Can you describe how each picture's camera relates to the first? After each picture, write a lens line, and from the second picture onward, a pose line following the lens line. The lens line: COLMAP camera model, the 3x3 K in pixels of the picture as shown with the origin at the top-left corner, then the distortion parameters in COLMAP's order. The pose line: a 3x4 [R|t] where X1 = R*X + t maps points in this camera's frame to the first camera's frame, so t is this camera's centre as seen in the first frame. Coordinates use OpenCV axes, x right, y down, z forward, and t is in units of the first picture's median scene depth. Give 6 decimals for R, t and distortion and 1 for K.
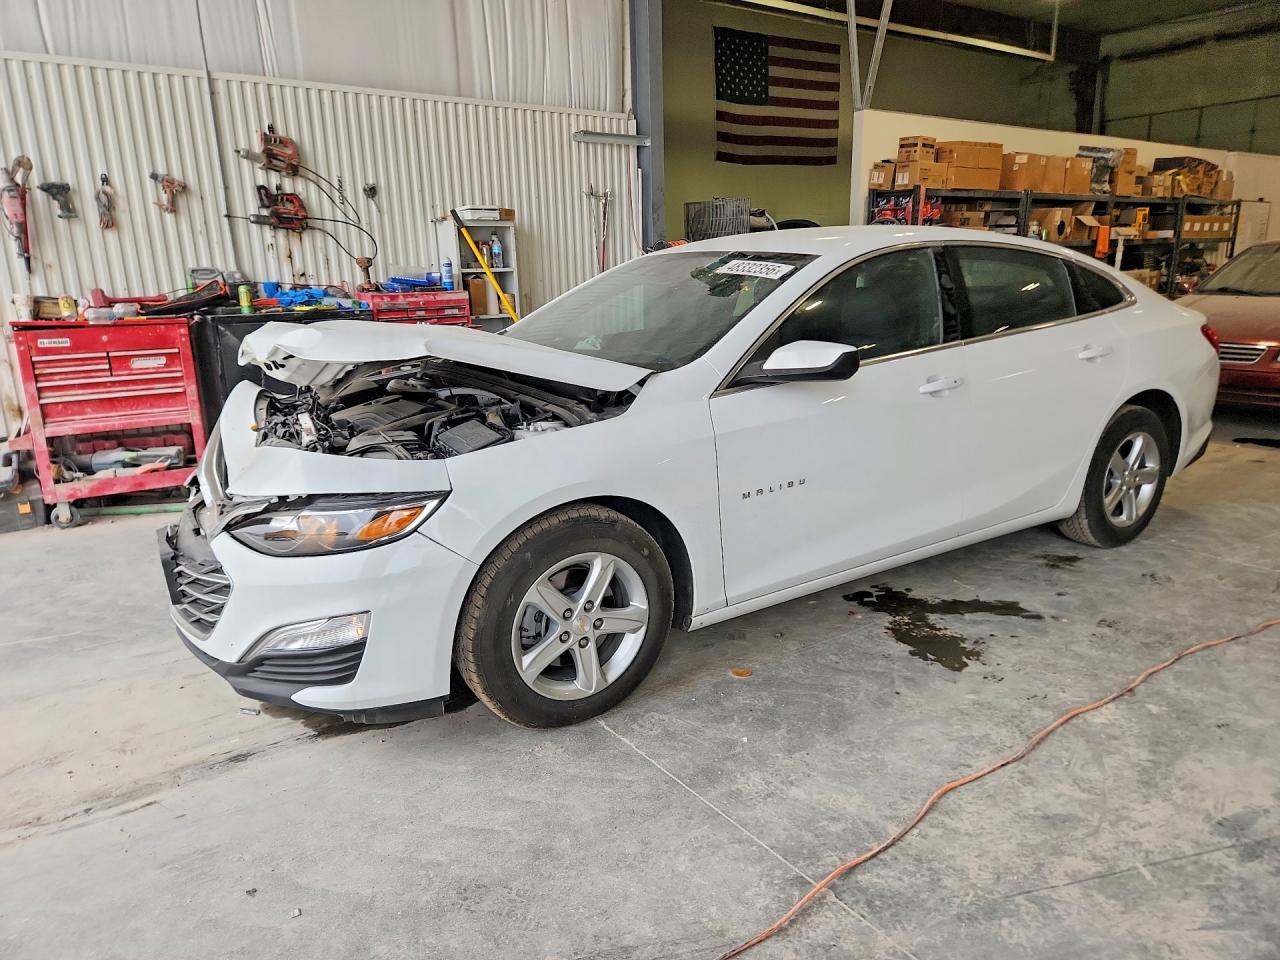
lens RADIAL K [[885.8, 0, 652.8], [0, 885.8, 468.4], [0, 0, 1]] dist [0.079097, -0.066576]
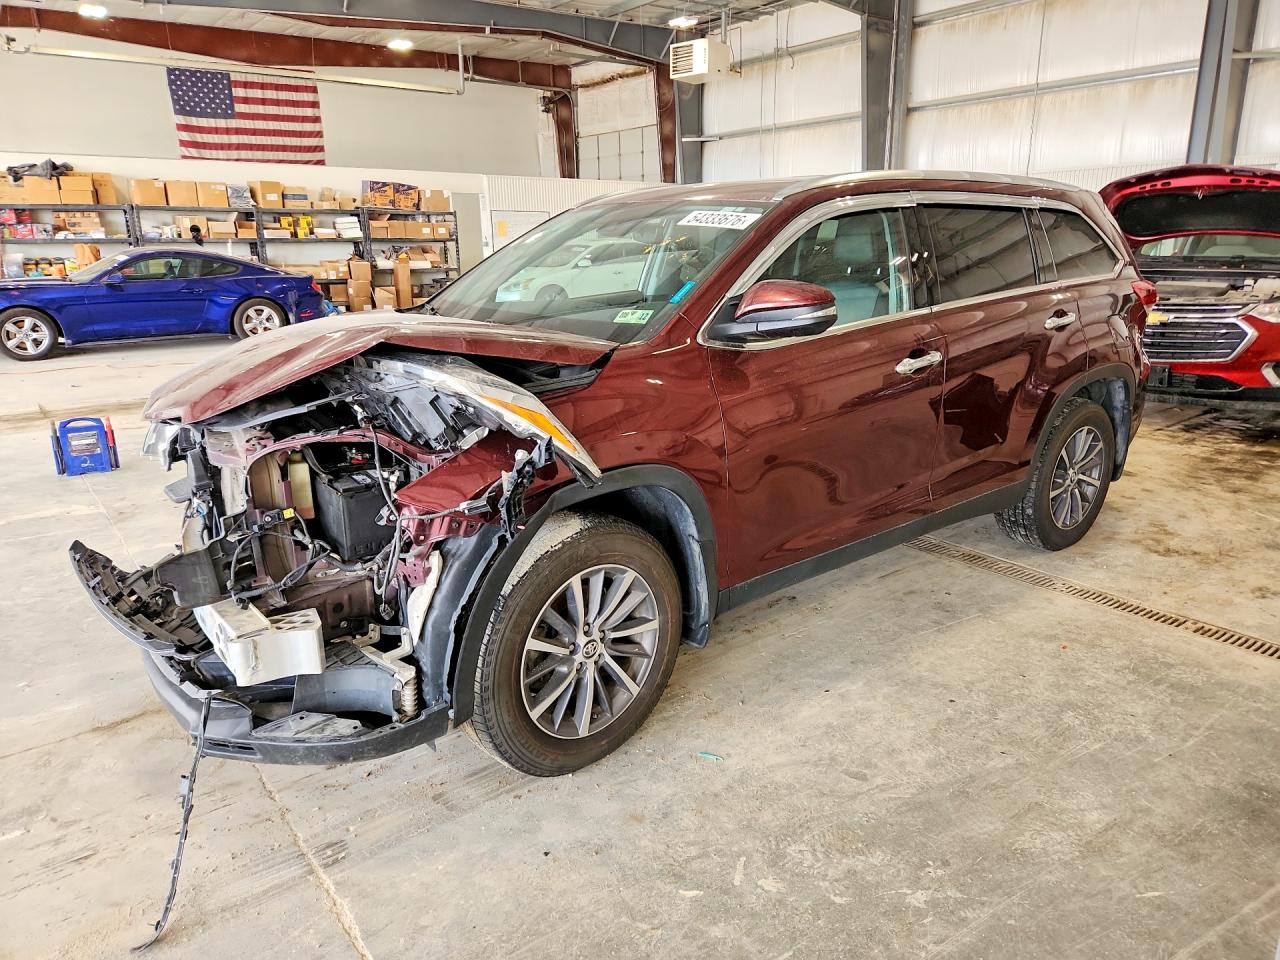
lens RADIAL K [[885.8, 0, 660.8], [0, 885.8, 466.8], [0, 0, 1]] dist [0.079097, -0.066576]
pose [[0.999145, 0.004149, 0.041143, 1.765049], [-0.005258, 0.999625, 0.026882, 0.120744], [-0.041016, -0.027075, 0.998792, -0.799828]]
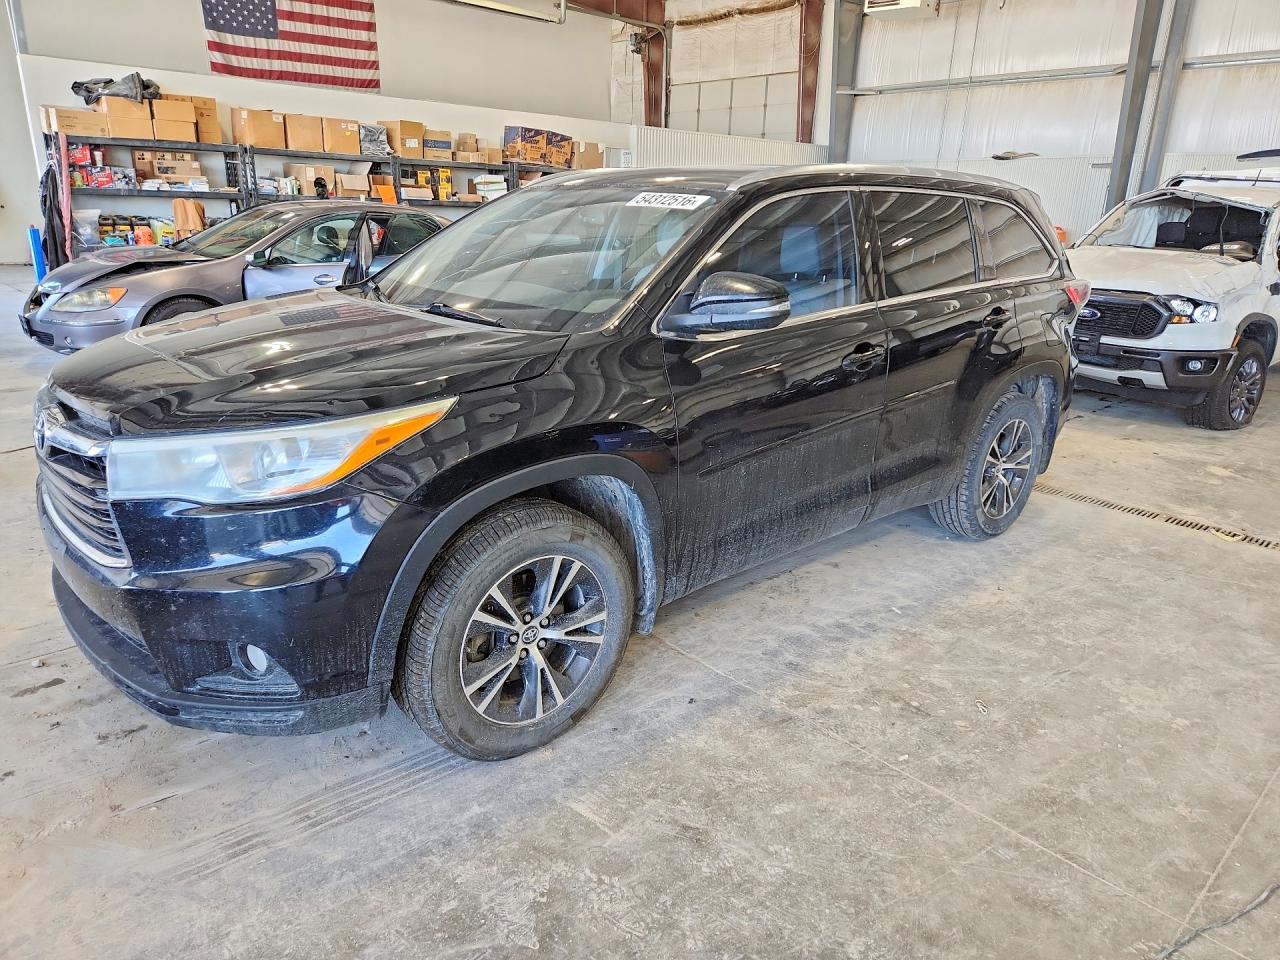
lens RADIAL K [[885.8, 0, 649.9], [0, 885.8, 484.0], [0, 0, 1]] dist [0.079097, -0.066576]
pose [[0.991447, 0.013993, 0.129759, 1.083946], [-0.024365, 0.996601, 0.078693, -0.001913], [-0.128217, -0.081182, 0.988418, -0.232481]]
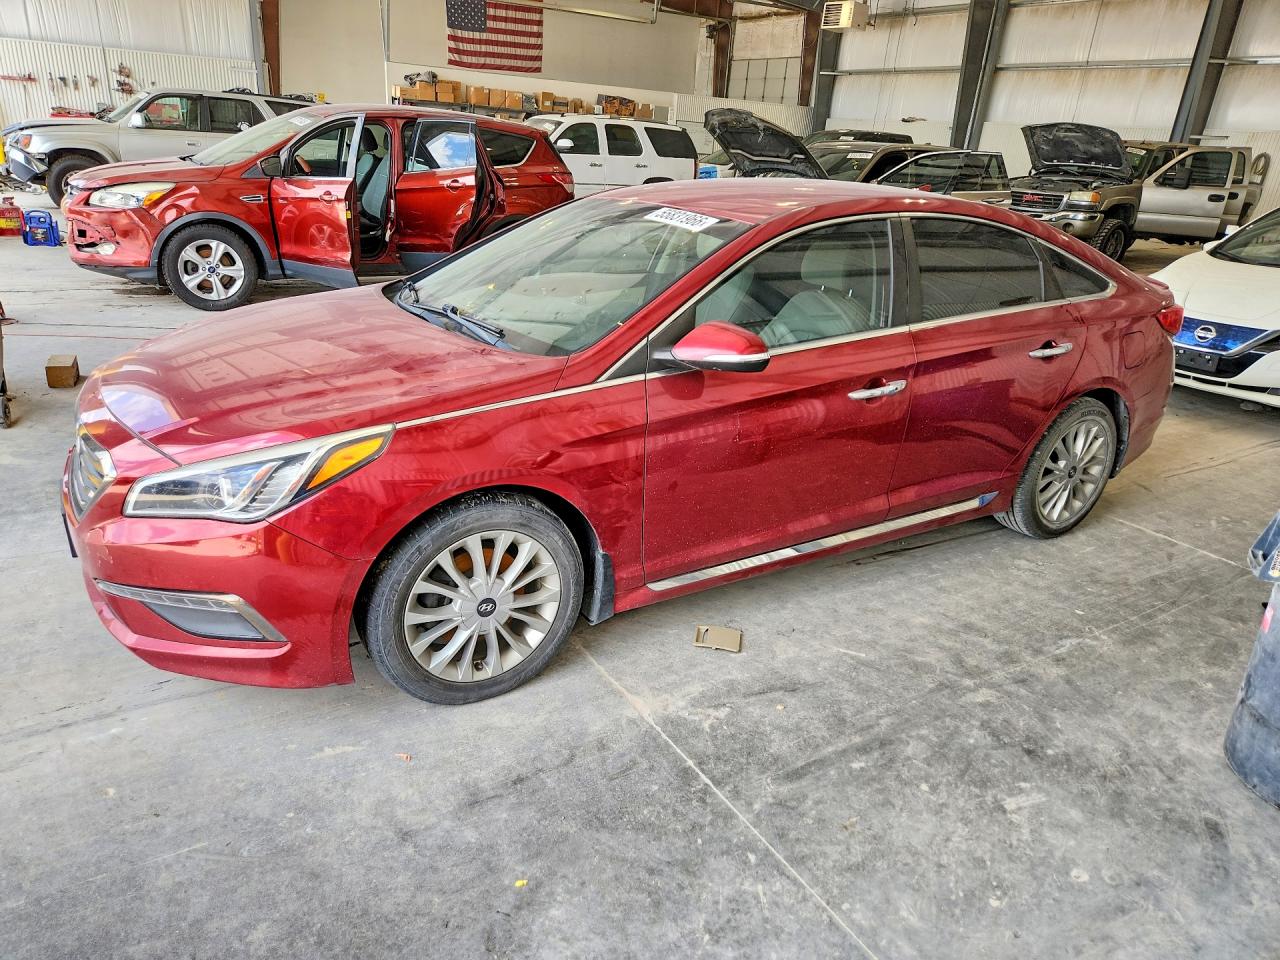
lens RADIAL K [[885.8, 0, 628.9], [0, 885.8, 491.5], [0, 0, 1]] dist [0.079097, -0.066576]
pose [[0.992389, 0.115616, -0.042381, 1.485069], [-0.107725, 0.981858, 0.156048, 0.395275], [0.059654, -0.150295, 0.986840, -2.071200]]
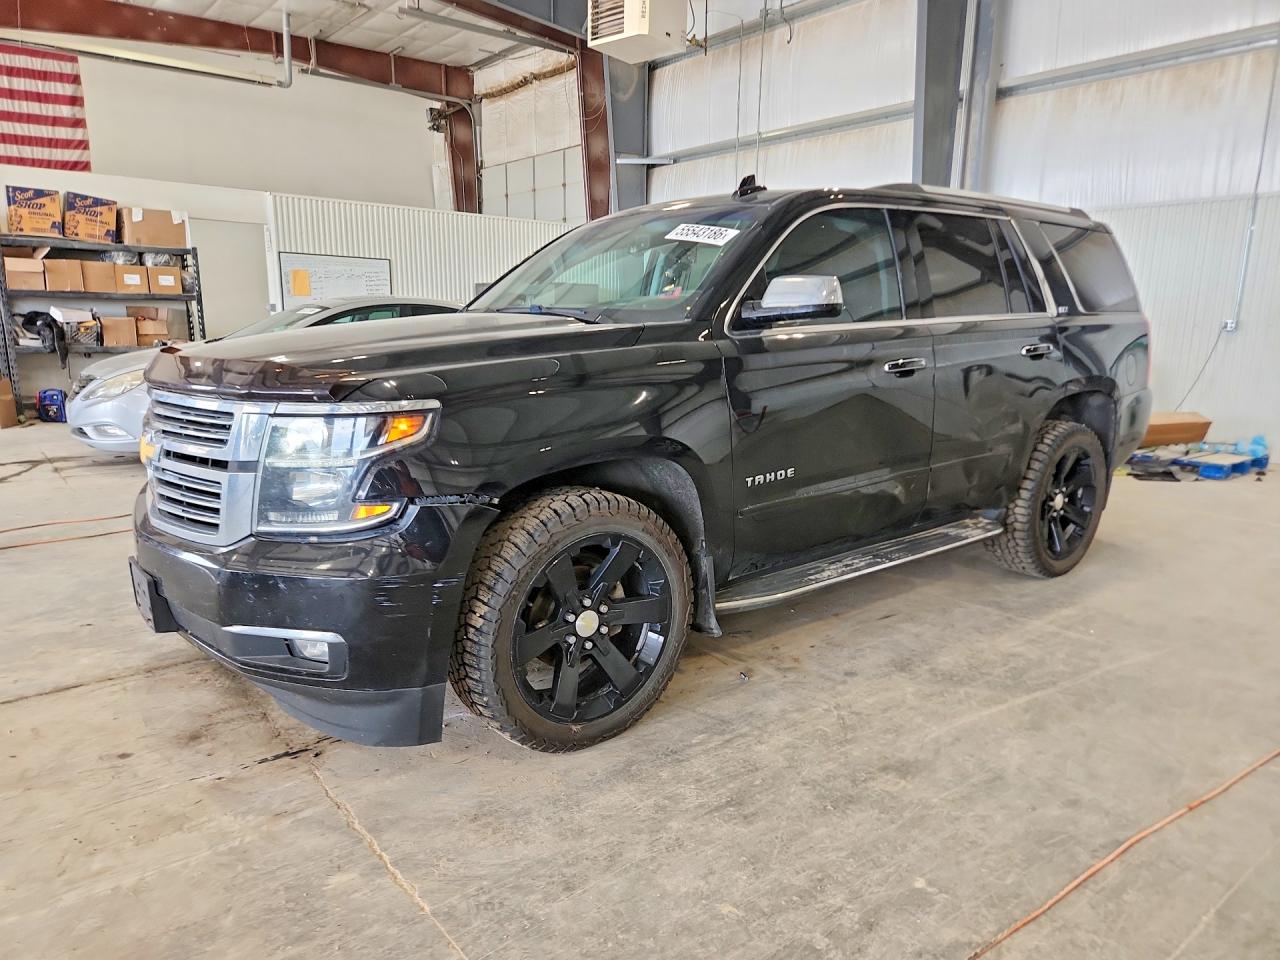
lens RADIAL K [[885.8, 0, 648.7], [0, 885.8, 489.4], [0, 0, 1]] dist [0.079097, -0.066576]
pose [[0.998017, 0.029015, 0.055867, 1.949884], [-0.027216, 0.999095, -0.032696, -0.133430], [-0.056765, 0.031111, 0.997903, 0.370831]]
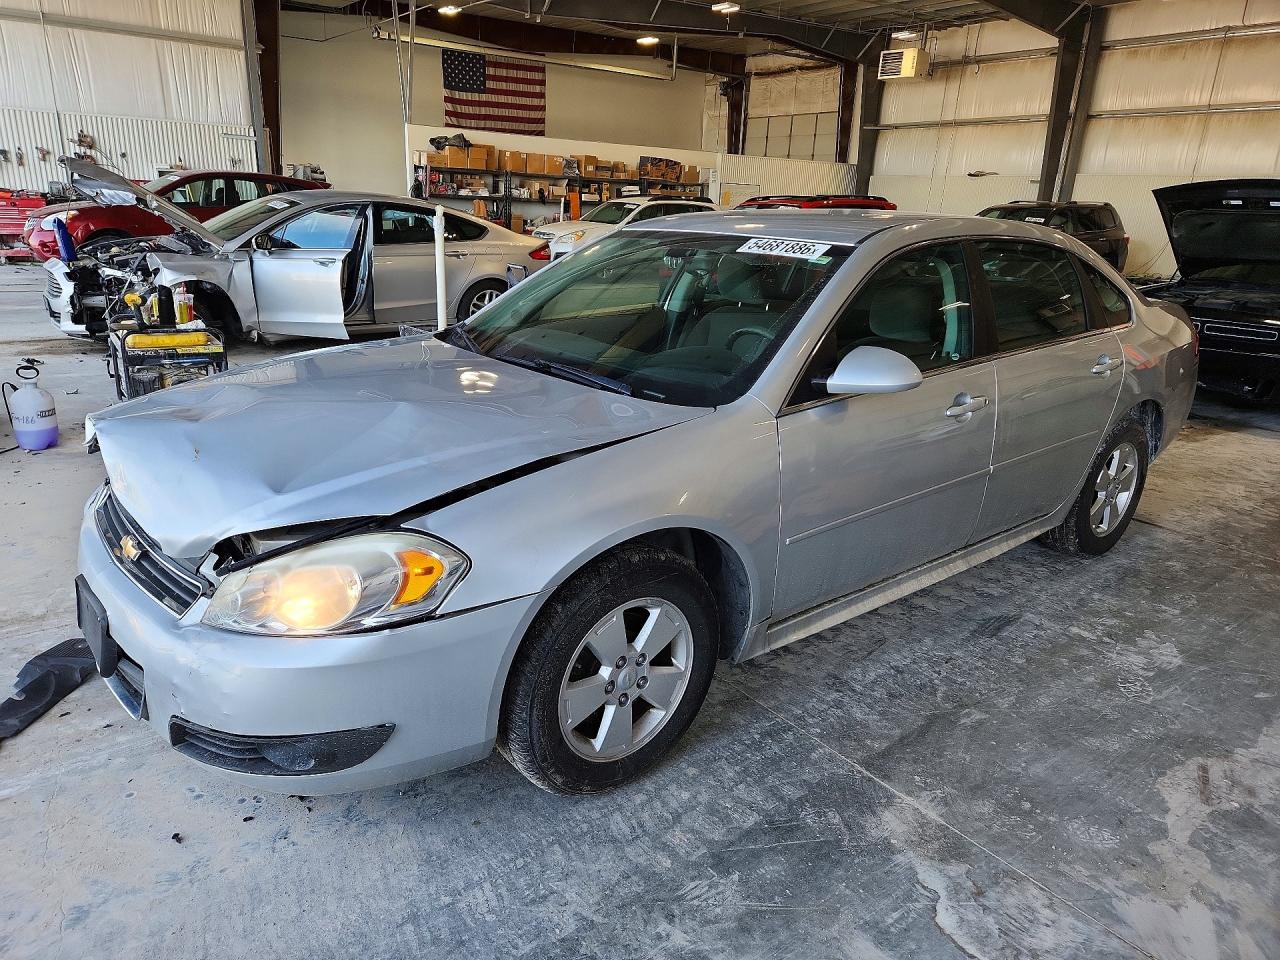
lens RADIAL K [[885.8, 0, 631.7], [0, 885.8, 471.7], [0, 0, 1]] dist [0.079097, -0.066576]
pose [[0.997851, 0.056694, 0.032840, 0.939467], [-0.058848, 0.995891, 0.068839, 0.283557], [-0.028803, -0.070623, 0.997087, -1.446188]]
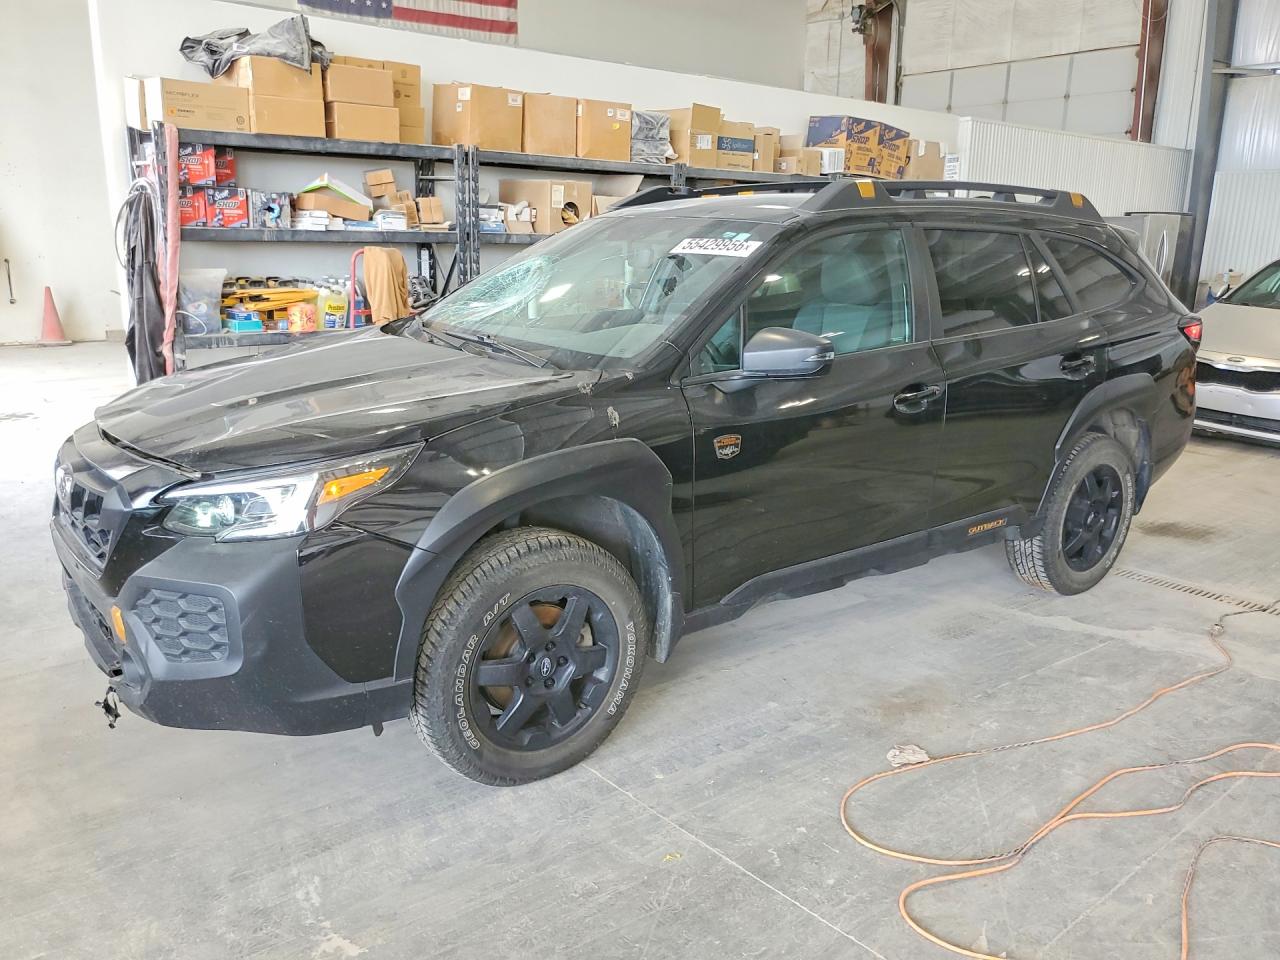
lens RADIAL K [[1055.7, 0, 638.9], [0, 1055.7, 473.1], [0, 0, 1]] dist [0.011303, -0.001045]
pose [[0.996465, 0.021731, 0.081155, 0.678003], [-0.021478, 0.999761, -0.003996, -0.134861], [-0.081223, 0.002239, 0.996693, 0.427991]]
